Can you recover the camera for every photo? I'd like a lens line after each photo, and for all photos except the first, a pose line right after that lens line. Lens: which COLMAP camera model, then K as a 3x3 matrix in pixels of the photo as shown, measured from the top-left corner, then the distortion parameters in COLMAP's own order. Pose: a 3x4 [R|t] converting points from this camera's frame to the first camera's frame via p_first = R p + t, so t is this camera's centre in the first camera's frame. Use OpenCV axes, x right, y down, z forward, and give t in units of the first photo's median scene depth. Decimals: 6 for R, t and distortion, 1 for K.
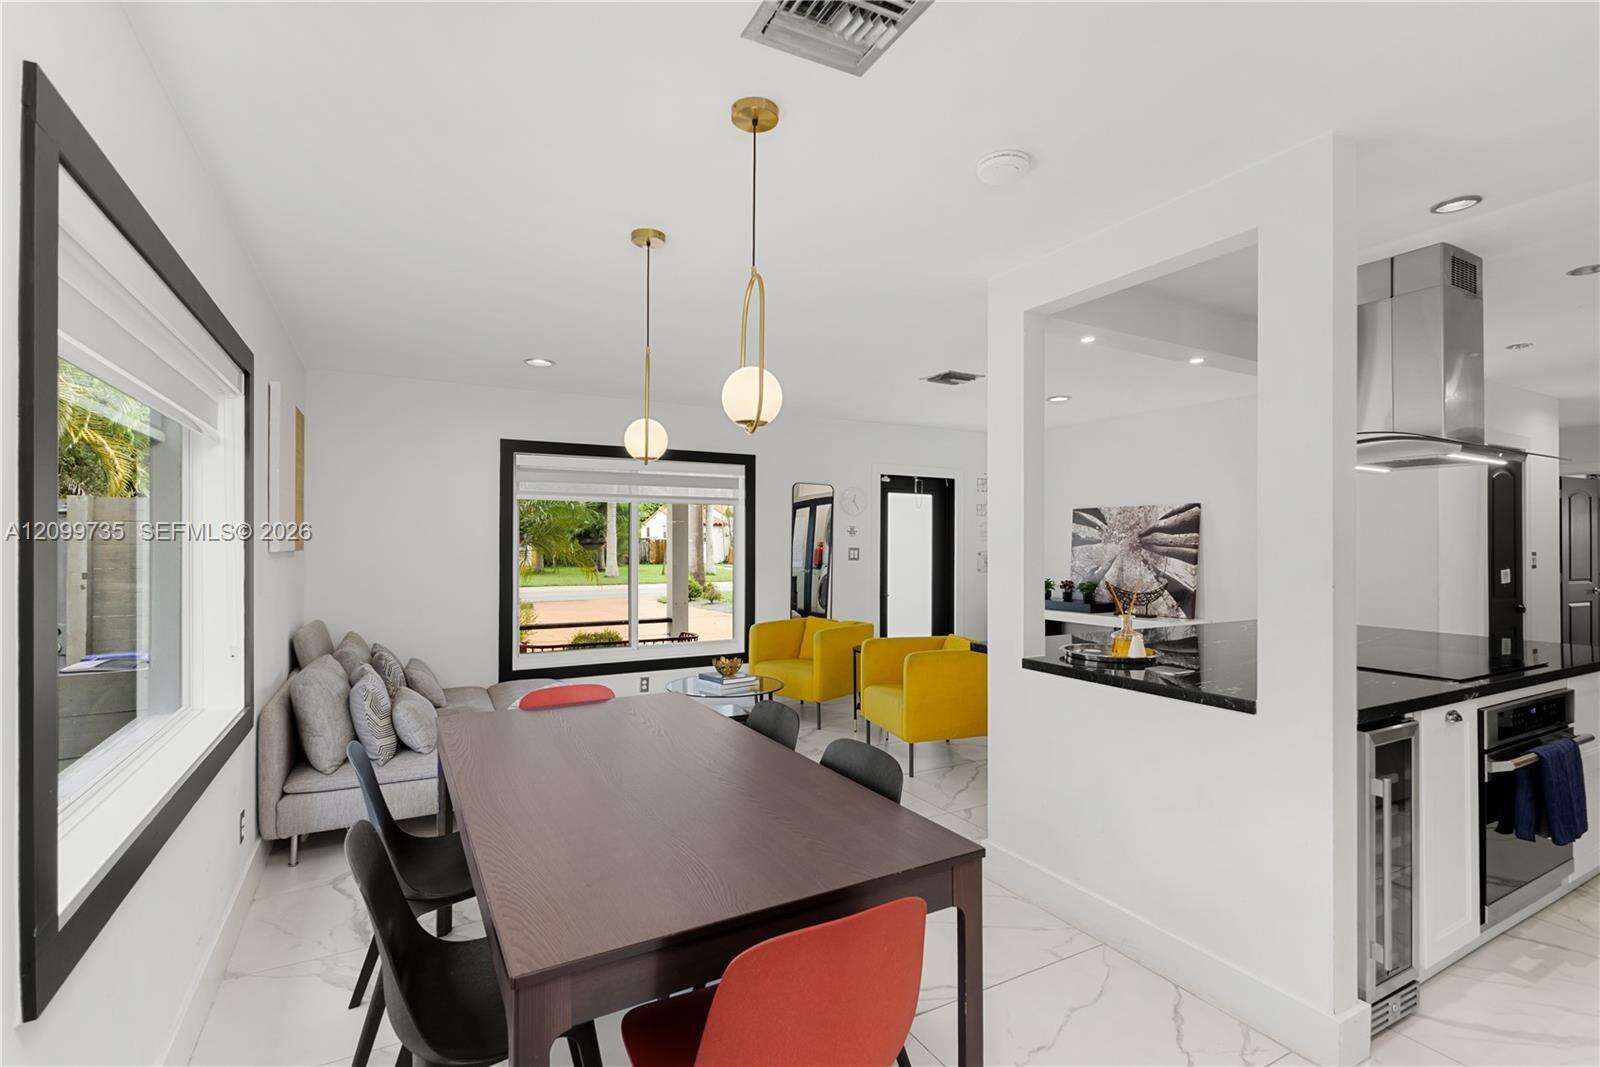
lens RADIAL K [[745.2, 0, 808.5], [0, 745.2, 529.2], [0, 0, 1]] dist [0.000480, 0.002856]
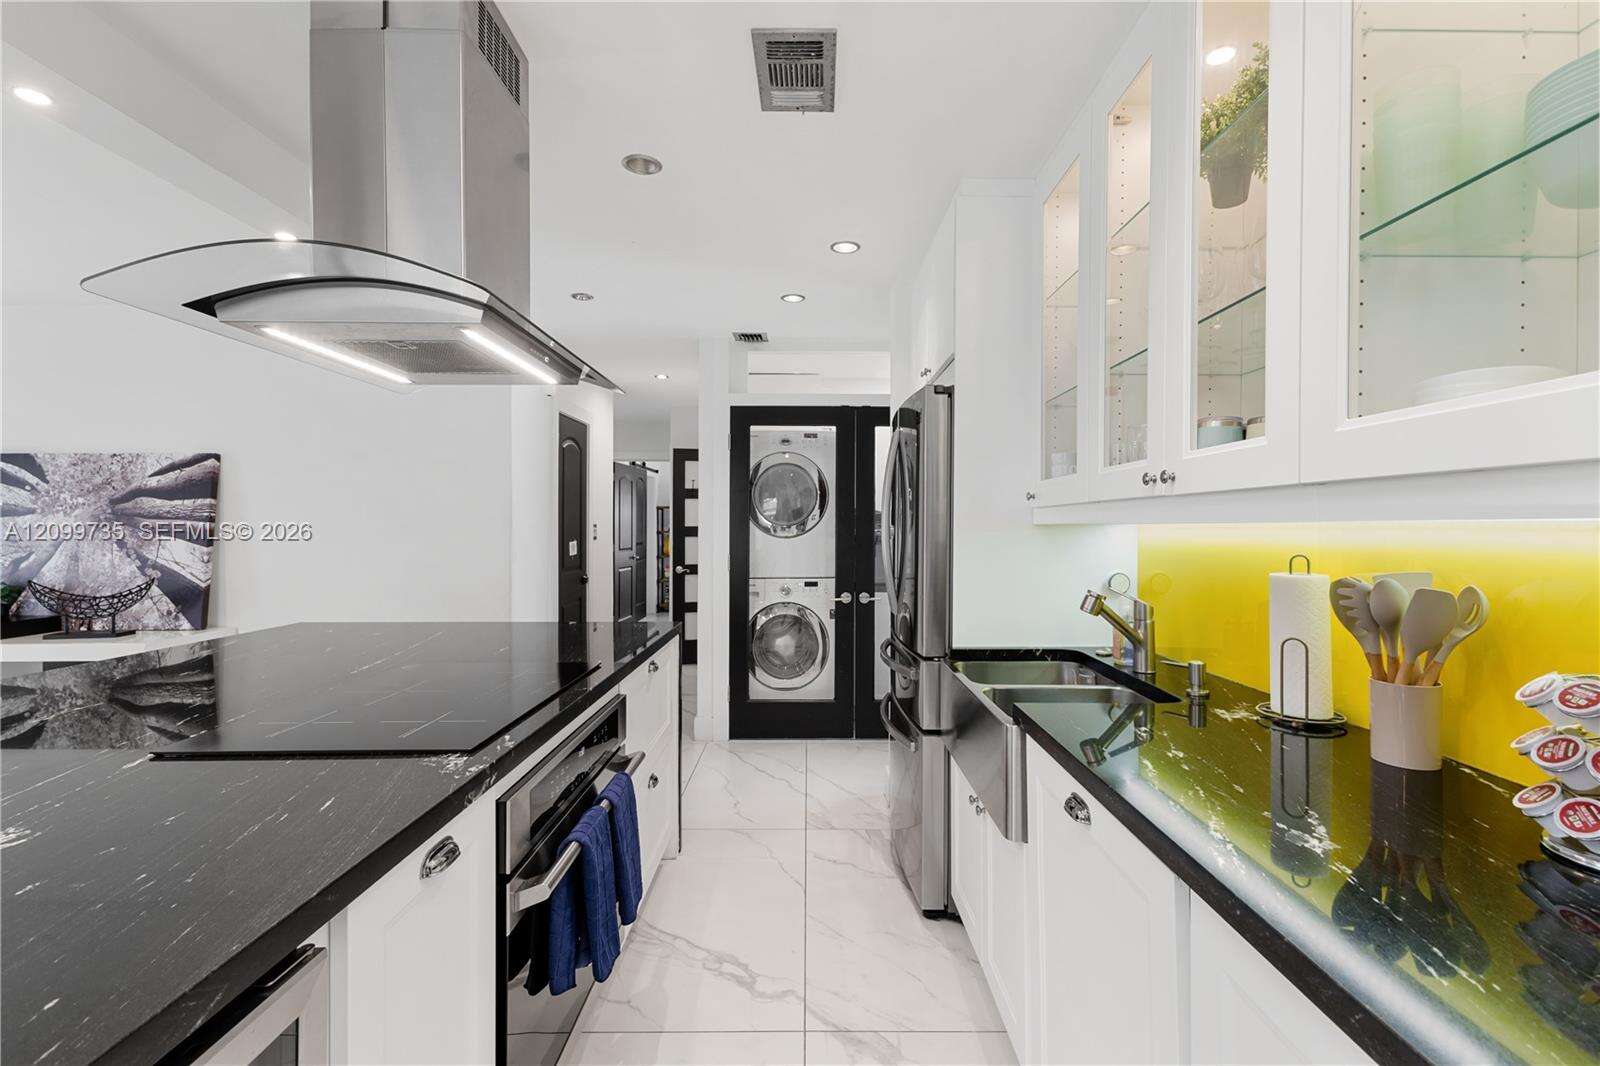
lens RADIAL K [[701.3, 0, 808.2], [0, 701.3, 524.0], [0, 0, 1]] dist [0.004543, 0.001122]
pose [[0.490375, -0.003849, 0.871503, 0.227613], [-0.013684, 0.999833, 0.012116, 0.012453], [-0.871404, -0.017867, 0.490240, 0.224983]]
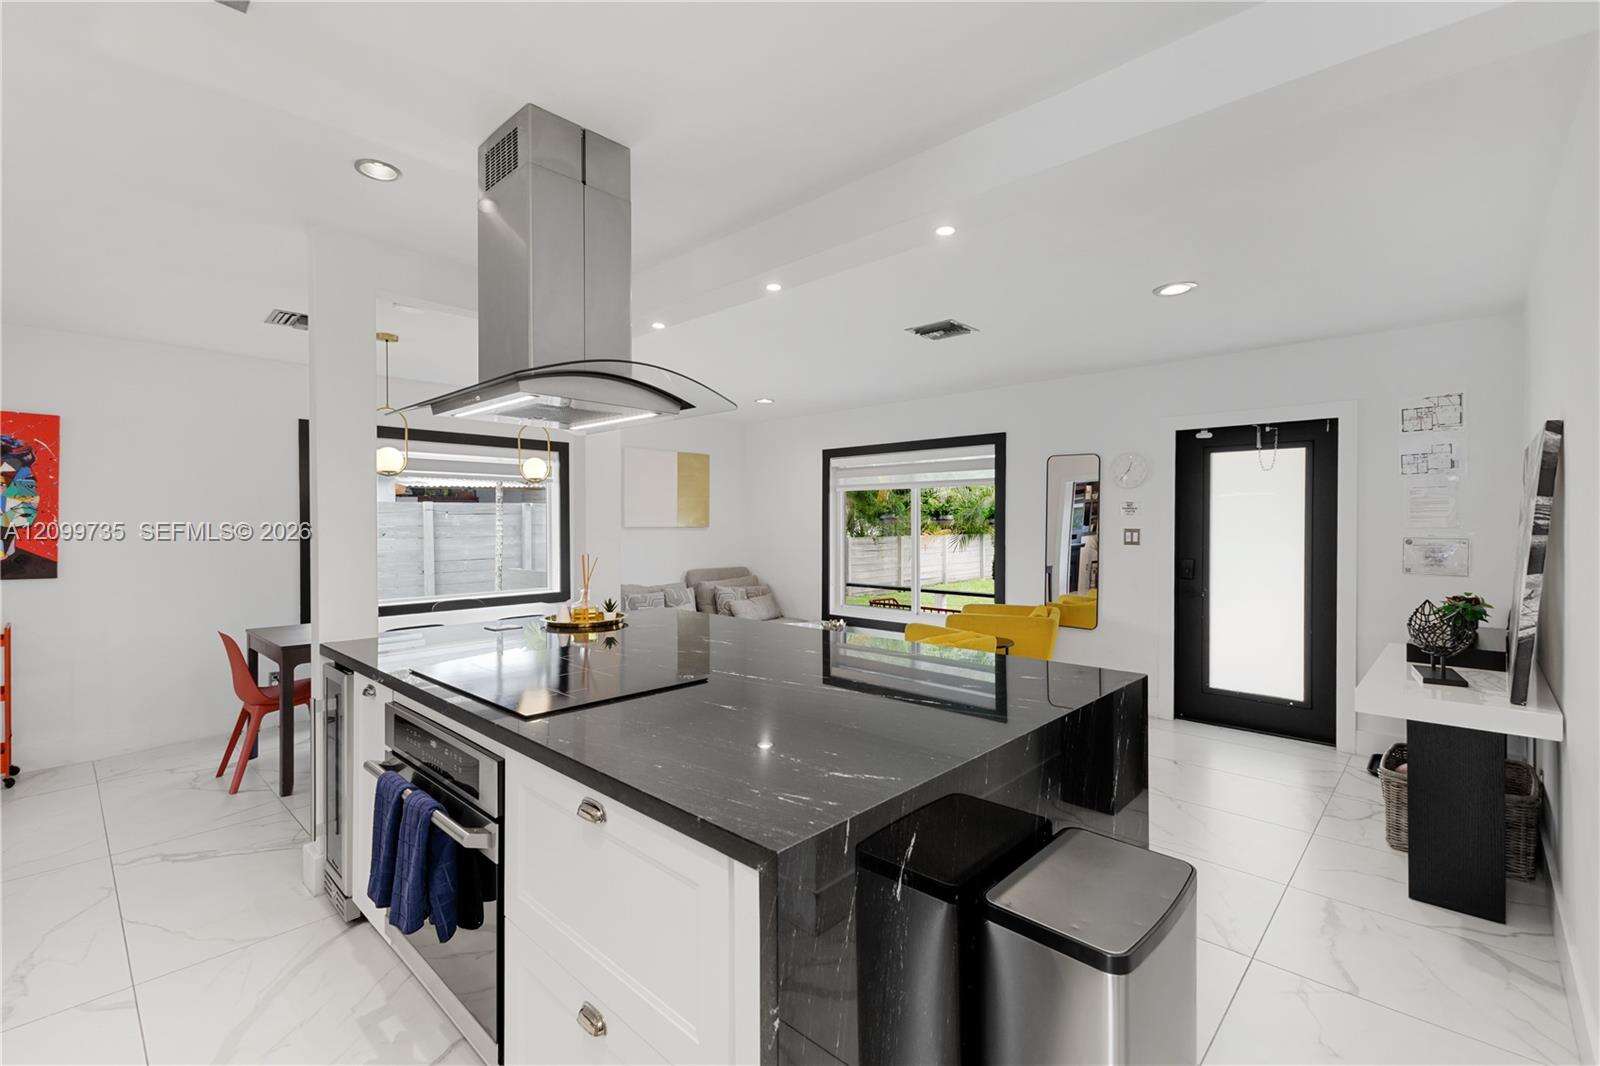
lens RADIAL K [[701.3, 0, 816.2], [0, 701.3, 517.9], [0, 0, 1]] dist [0.004543, 0.001122]
pose [[0.304894, -0.005740, -0.952369, 0.736929], [0.019867, 0.999803, 0.000334, 0.007004], [0.952179, -0.019023, 0.304948, 0.498561]]
